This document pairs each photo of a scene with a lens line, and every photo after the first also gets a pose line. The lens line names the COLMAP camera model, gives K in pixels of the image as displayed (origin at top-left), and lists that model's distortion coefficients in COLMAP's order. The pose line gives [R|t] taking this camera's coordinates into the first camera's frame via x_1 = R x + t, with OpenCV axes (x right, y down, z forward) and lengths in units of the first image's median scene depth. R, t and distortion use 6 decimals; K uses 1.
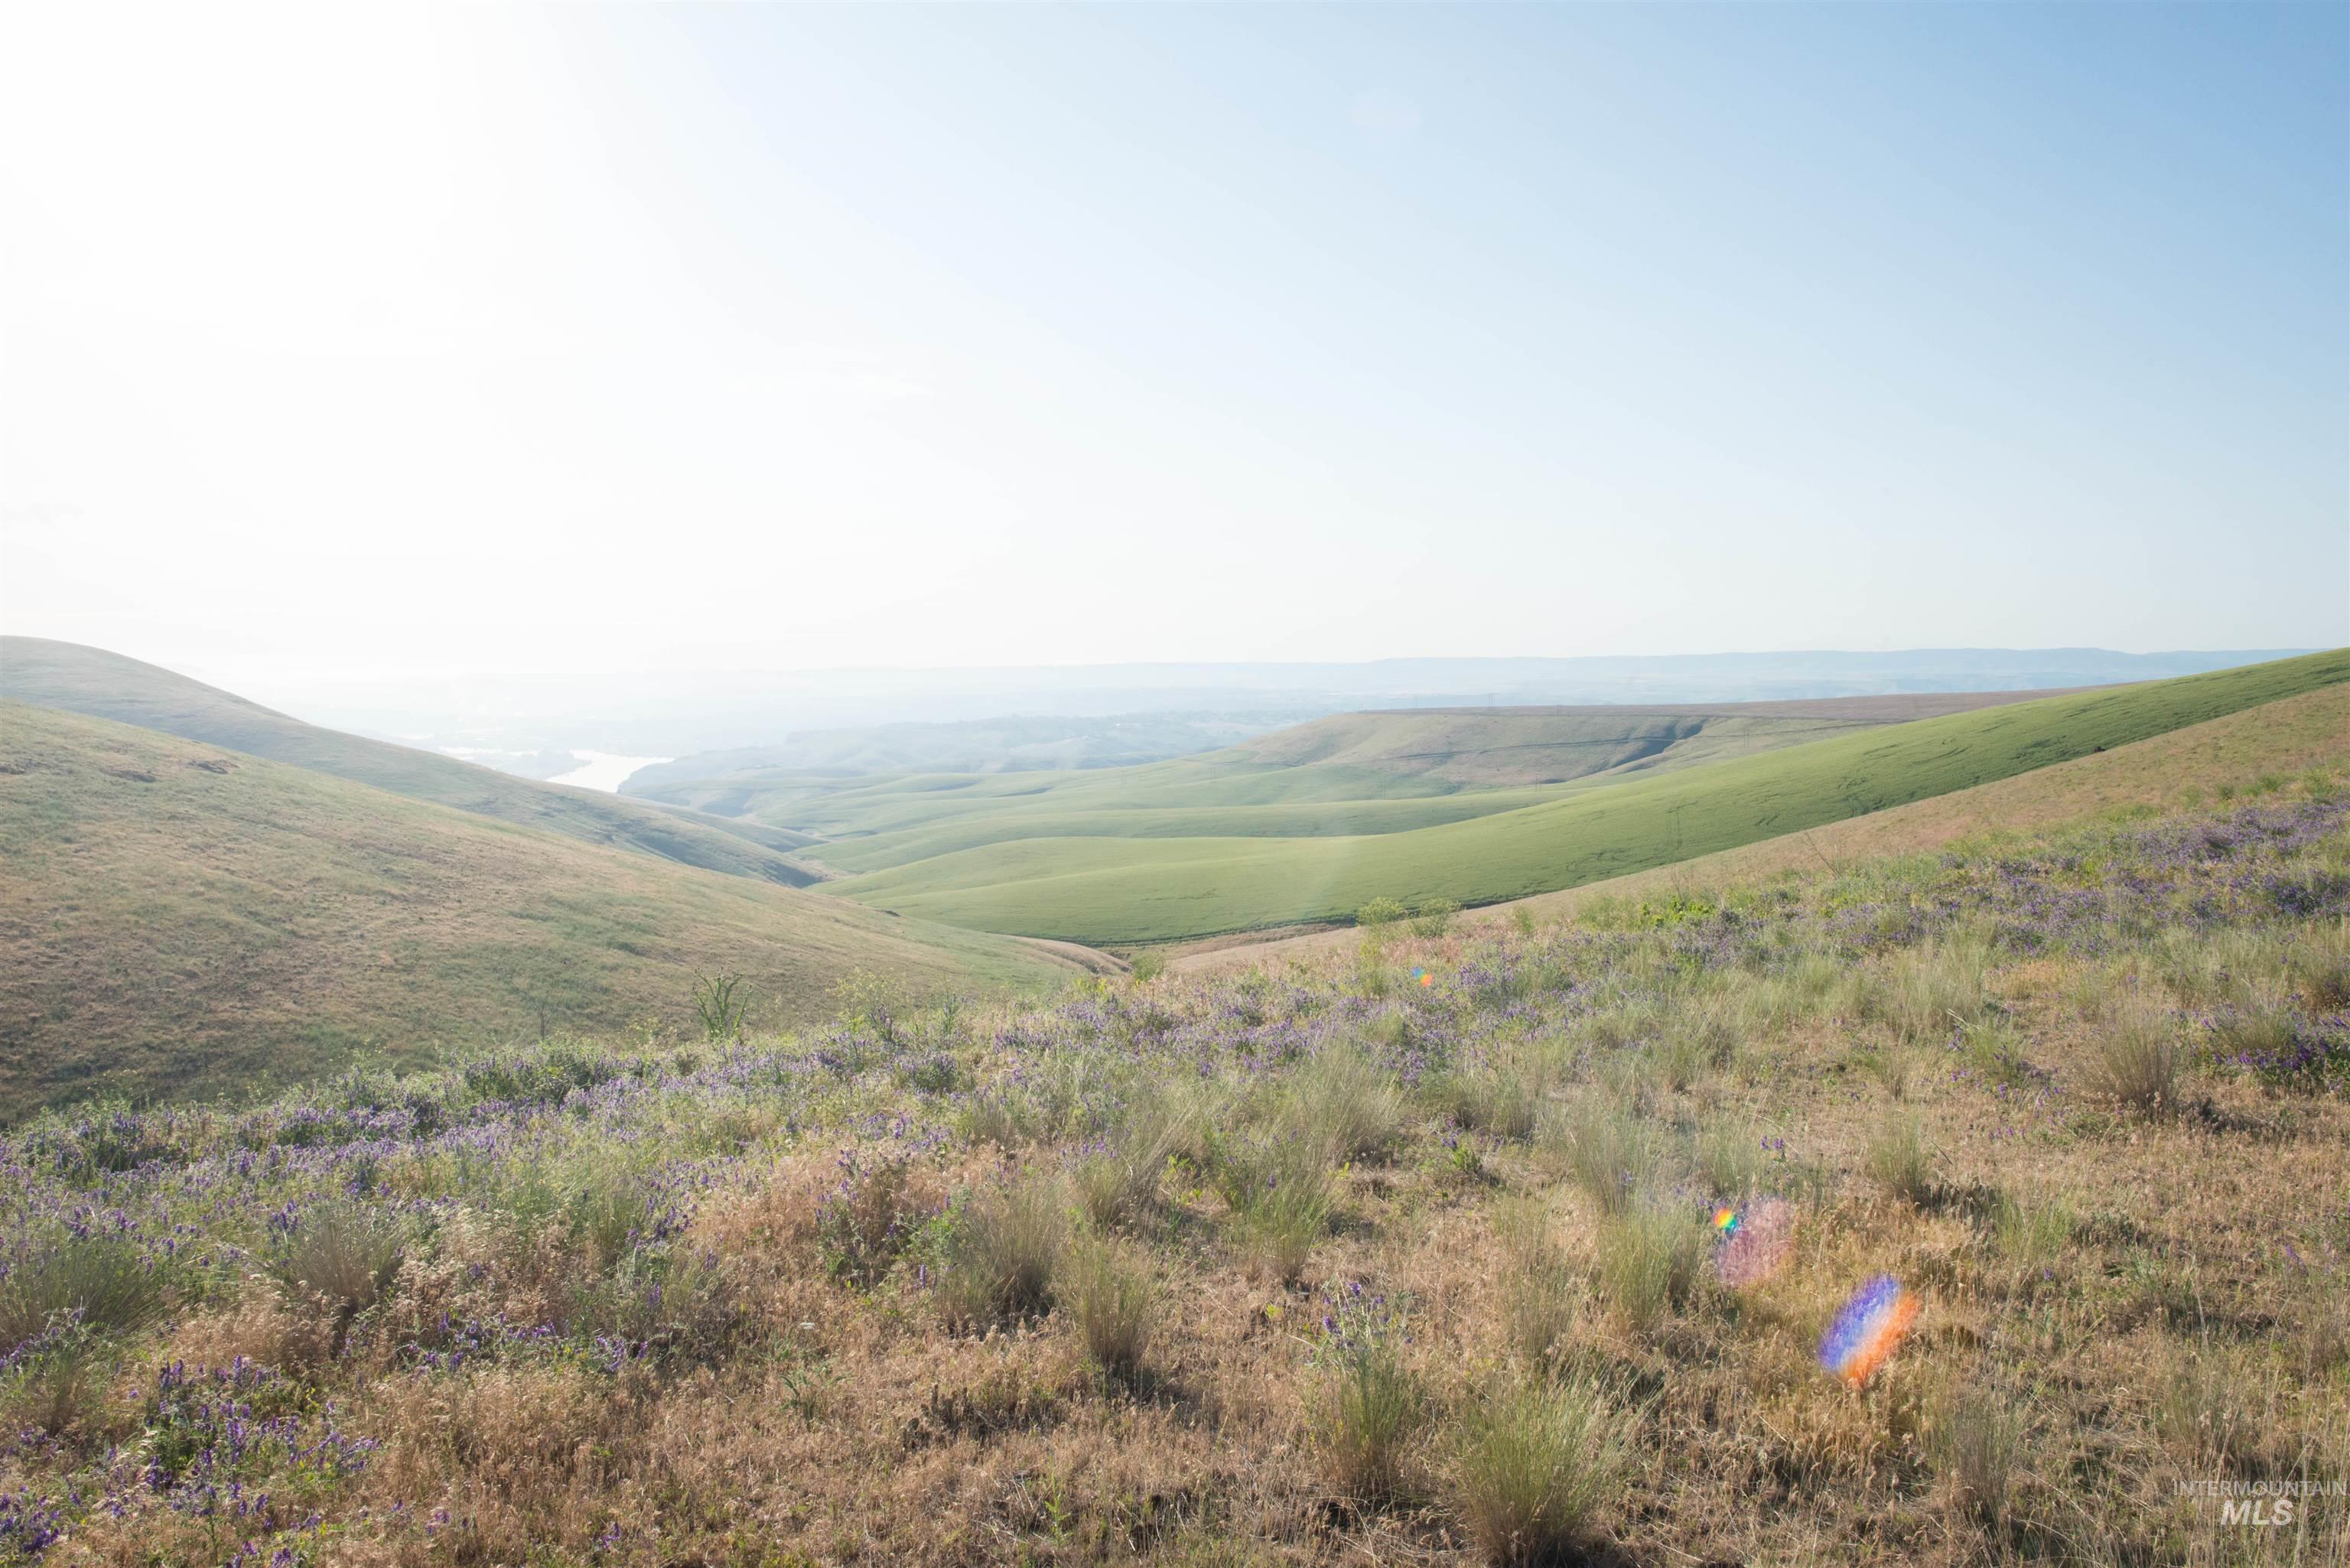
lens RADIAL K [[1622.5, 0, 1183.7], [0, 1622.5, 787.7], [0, 0, 1]] dist [-0.038818, 0.026980]
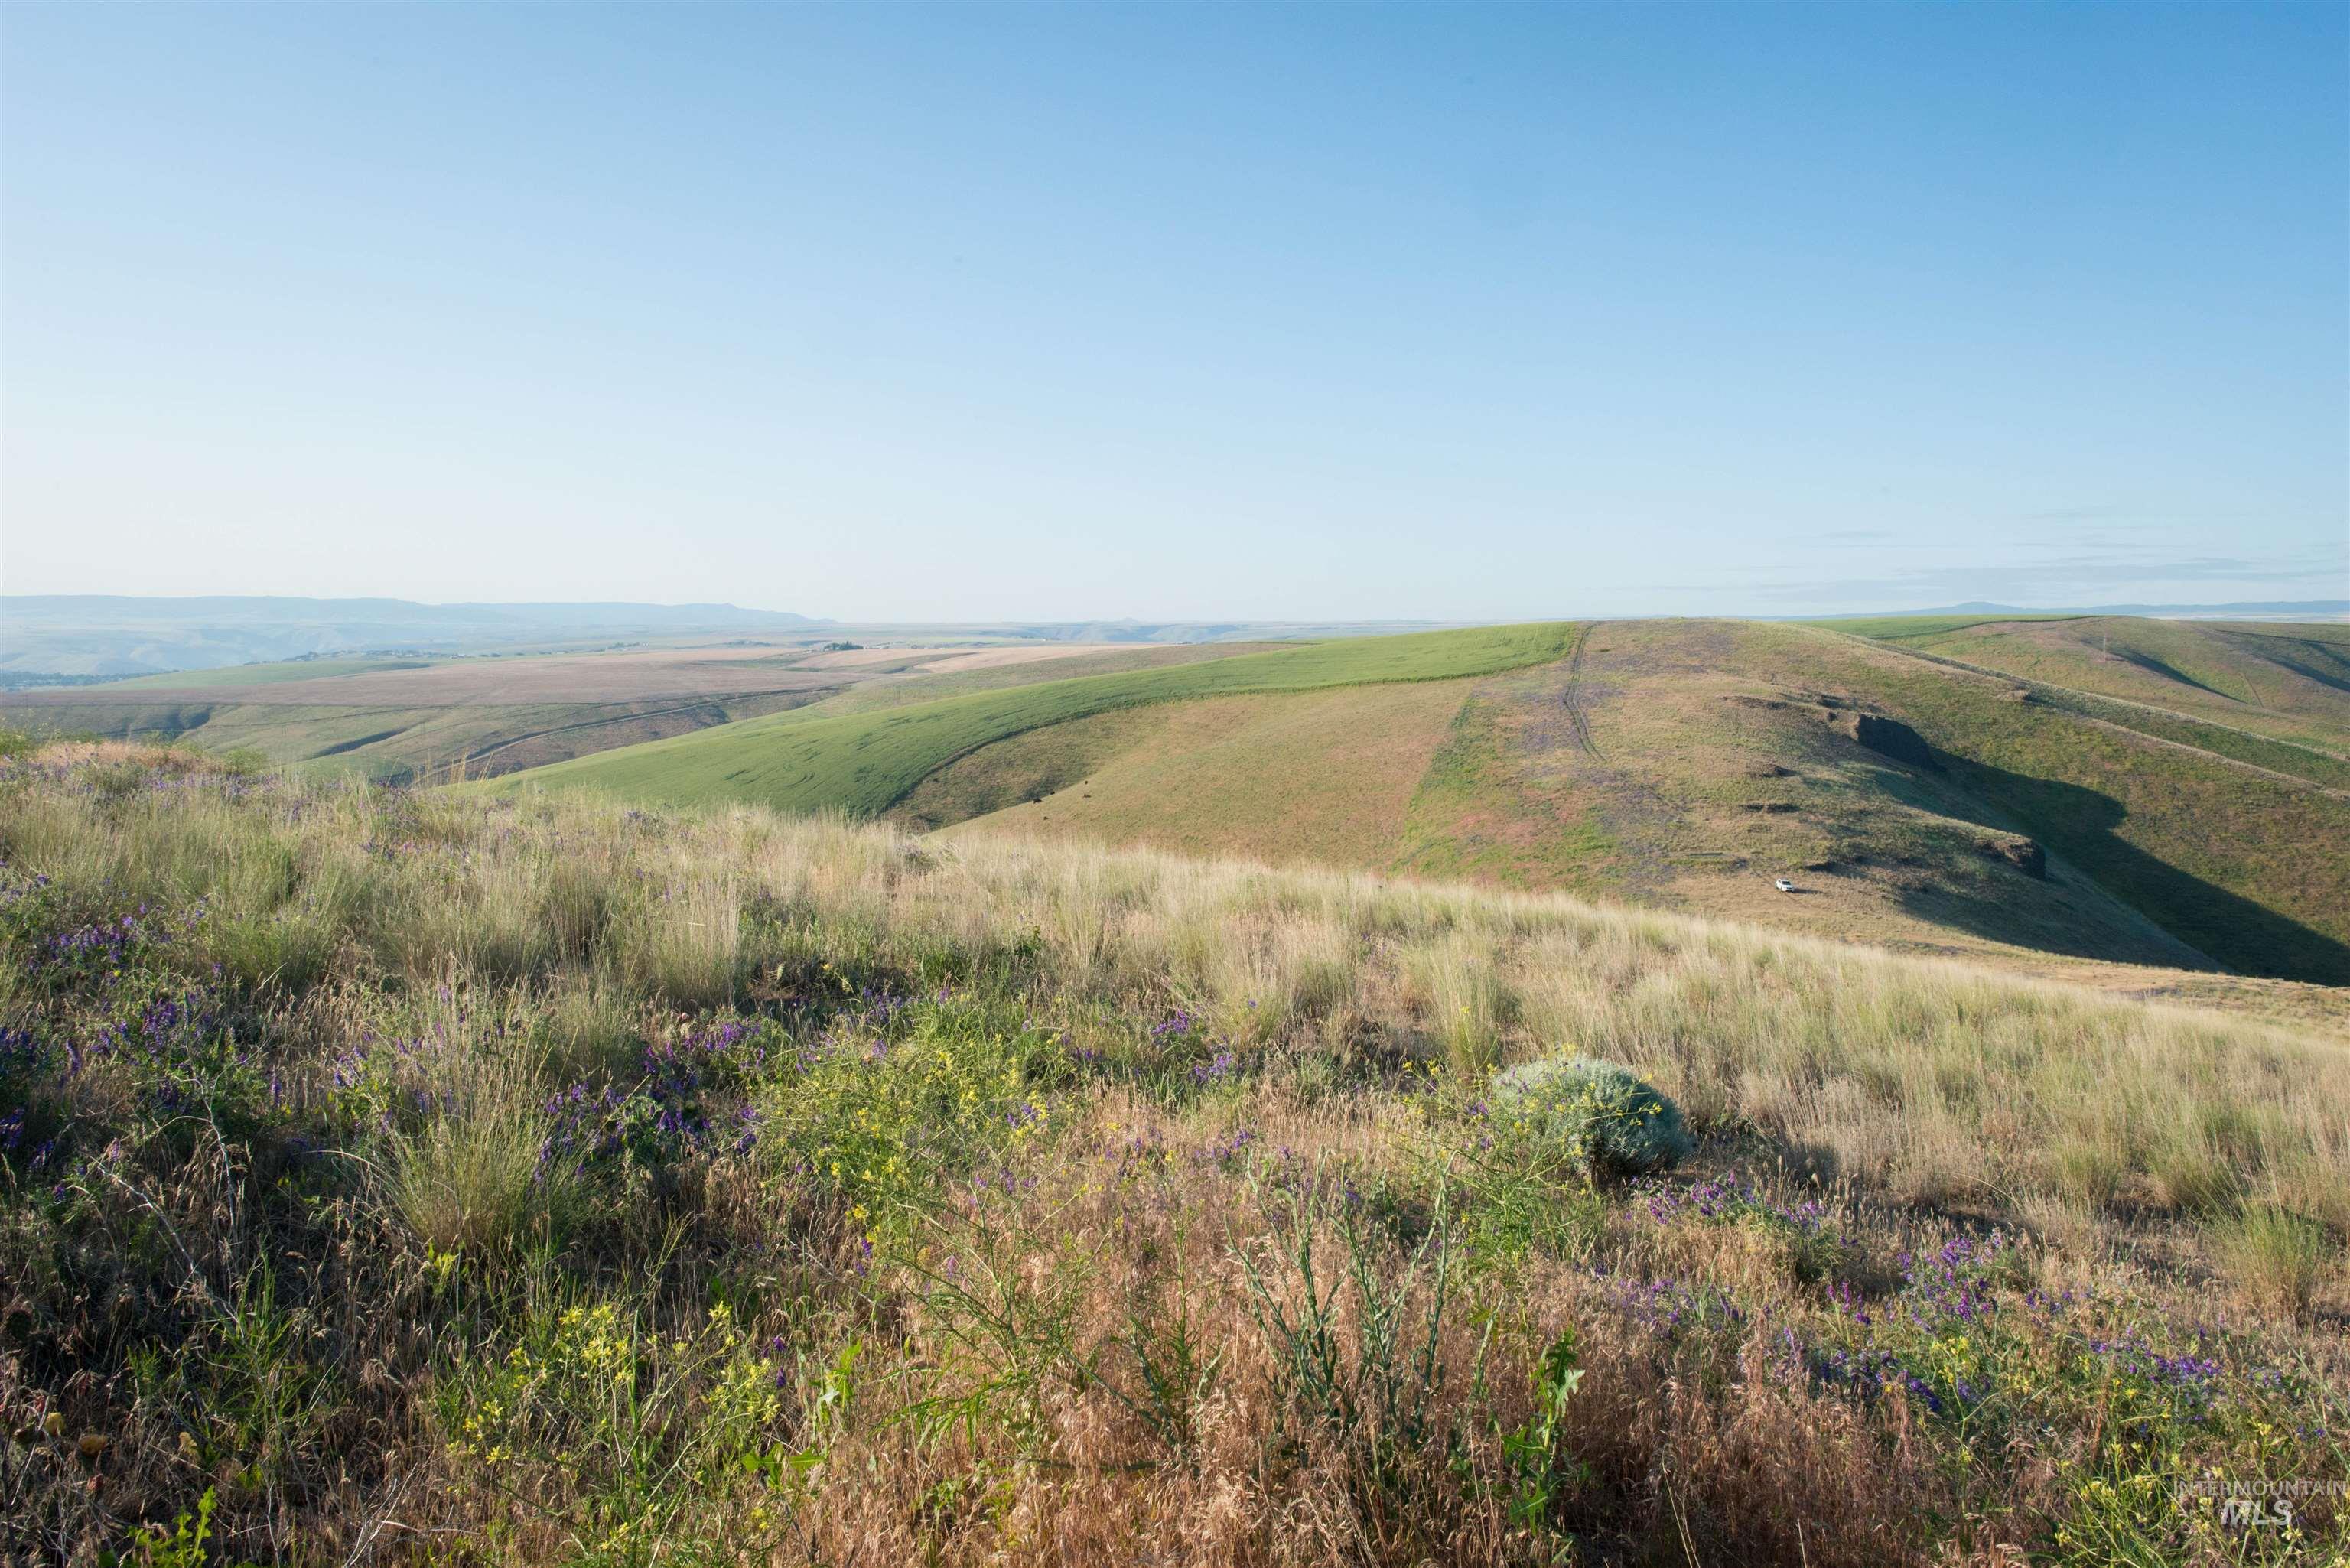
lens RADIAL K [[1622.5, 0, 1179.1], [0, 1622.5, 792.3], [0, 0, 1]] dist [-0.038818, 0.026980]
pose [[0.565025, -0.074857, 0.821671, -0.151653], [0.045966, 0.997185, 0.059238, -0.021695], [-0.823792, 0.004298, 0.566875, -0.039292]]
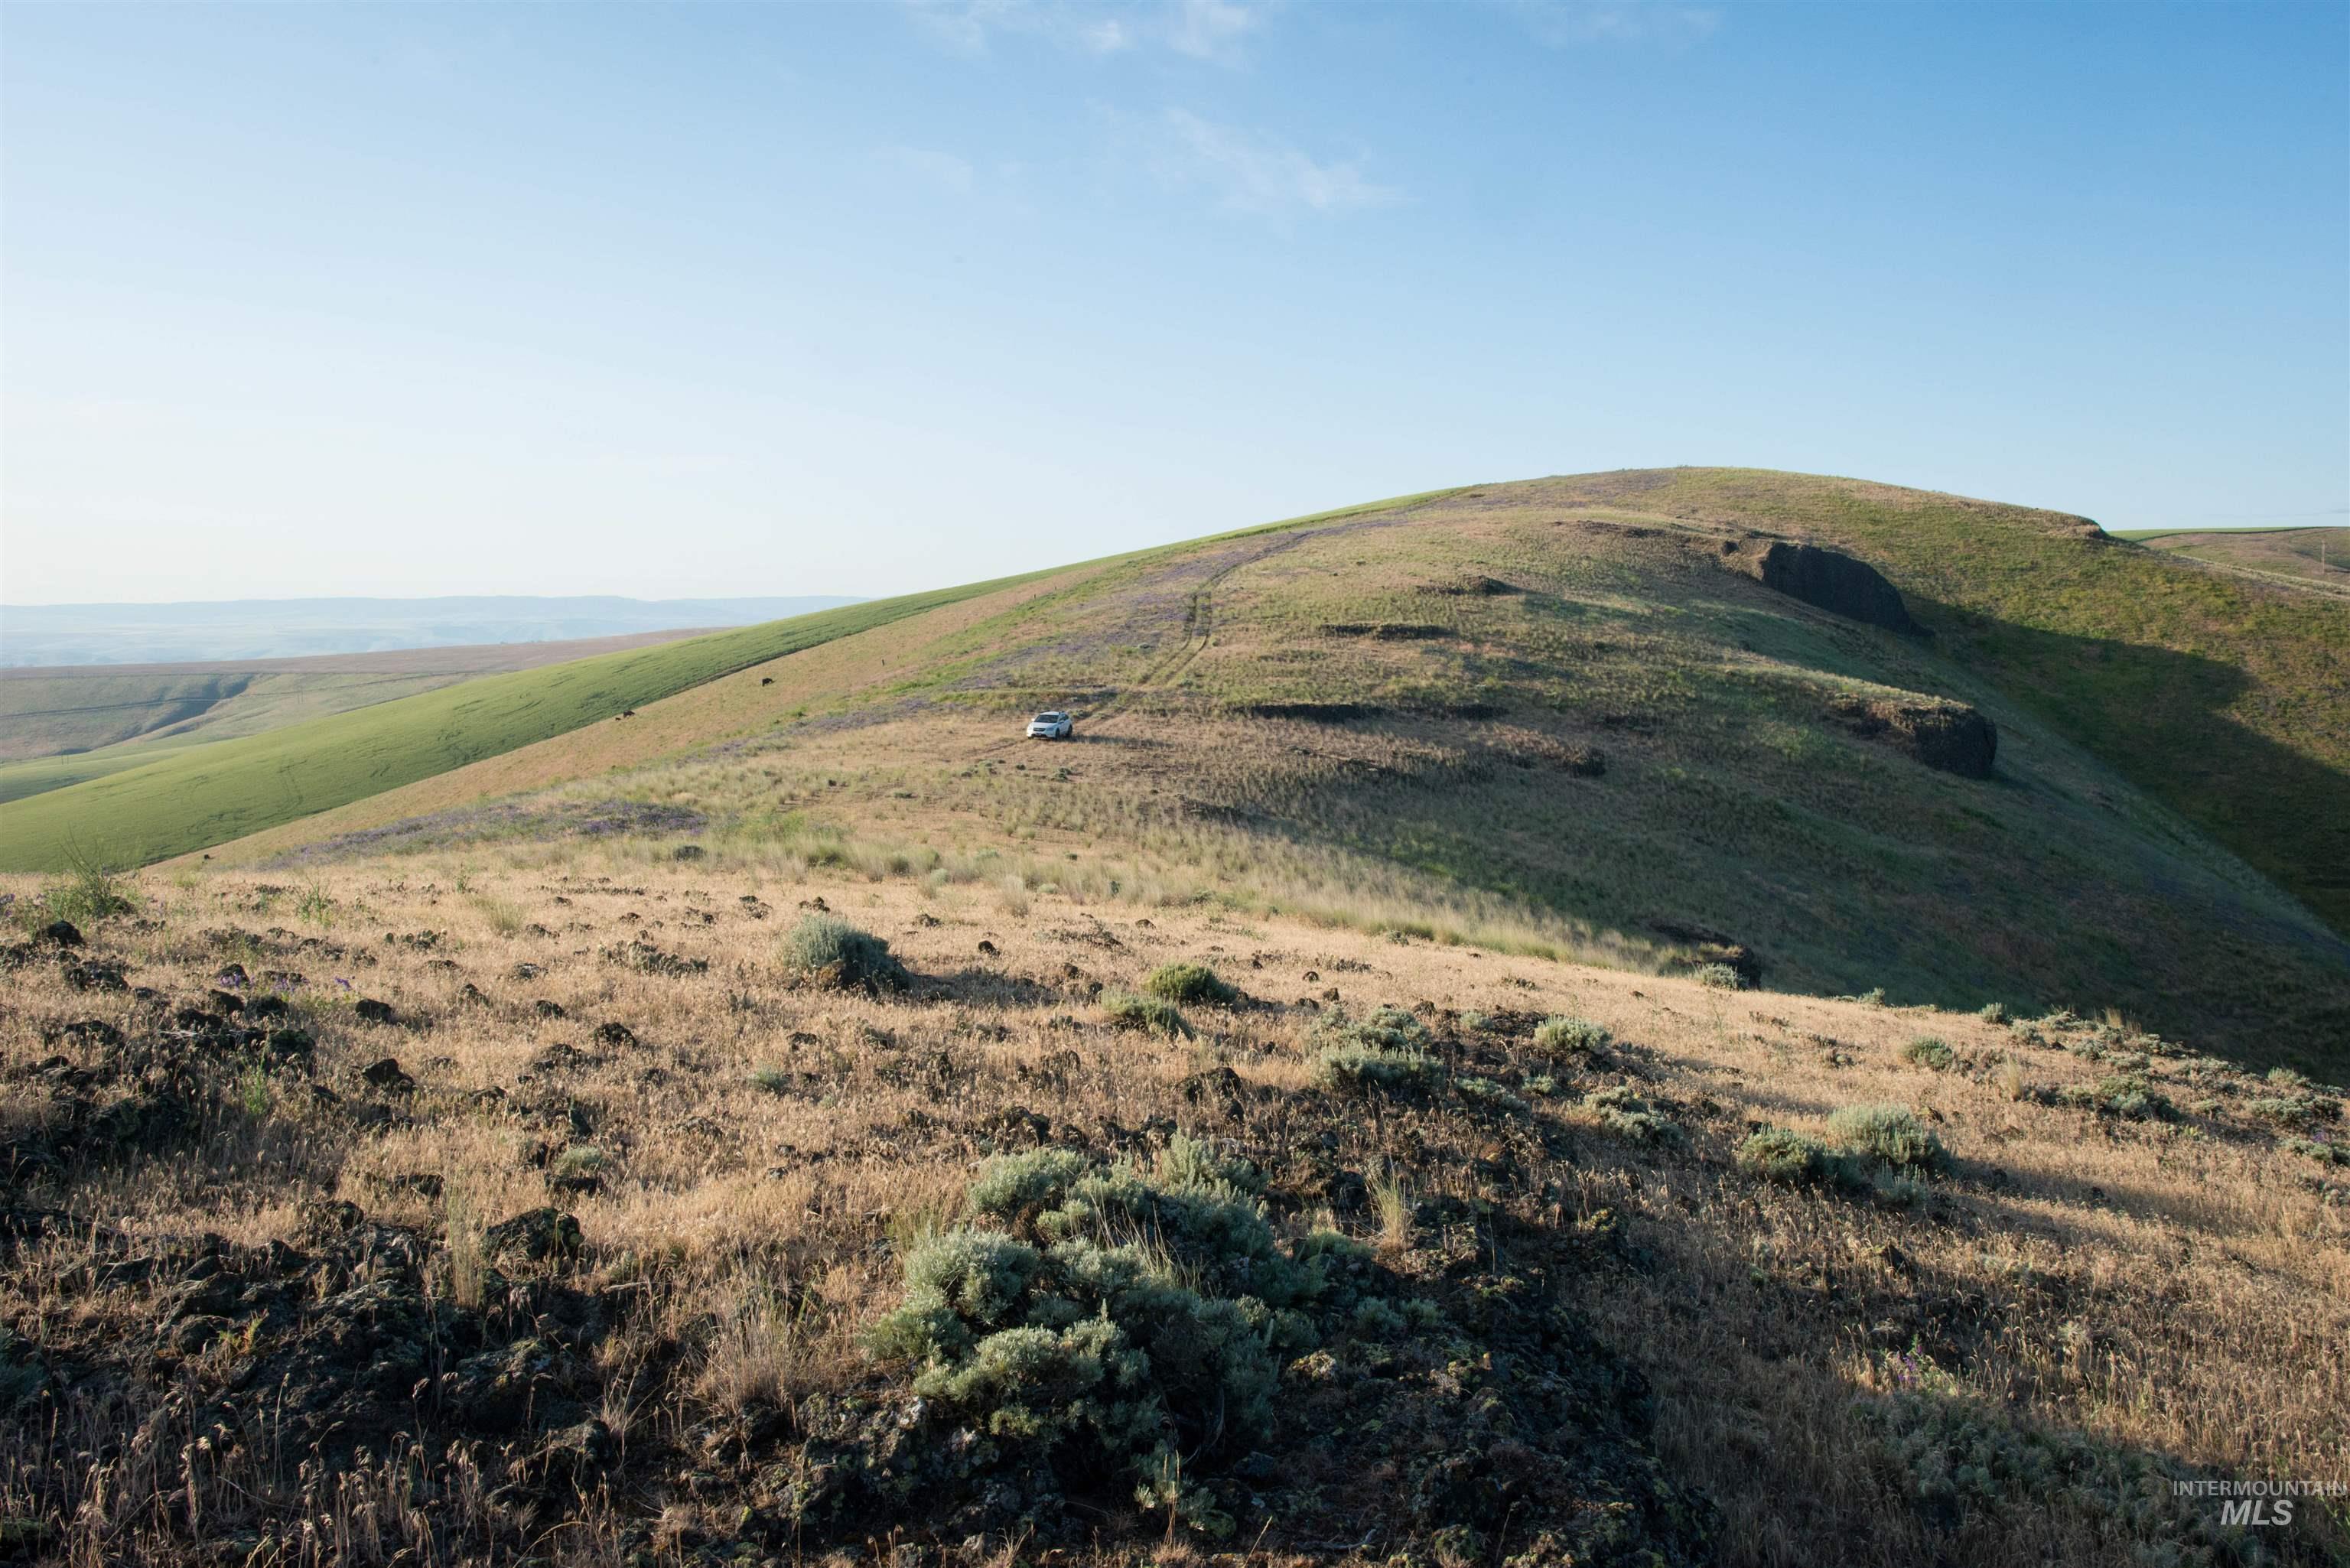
lens RADIAL K [[1622.5, 0, 1179.3], [0, 1622.5, 767.0], [0, 0, 1]] dist [-0.038818, 0.026980]
pose [[0.661234, -0.071977, 0.746719, -0.028761], [0.057135, 0.997327, 0.045540, -0.000712], [-0.748001, 0.012551, 0.663579, -0.045085]]
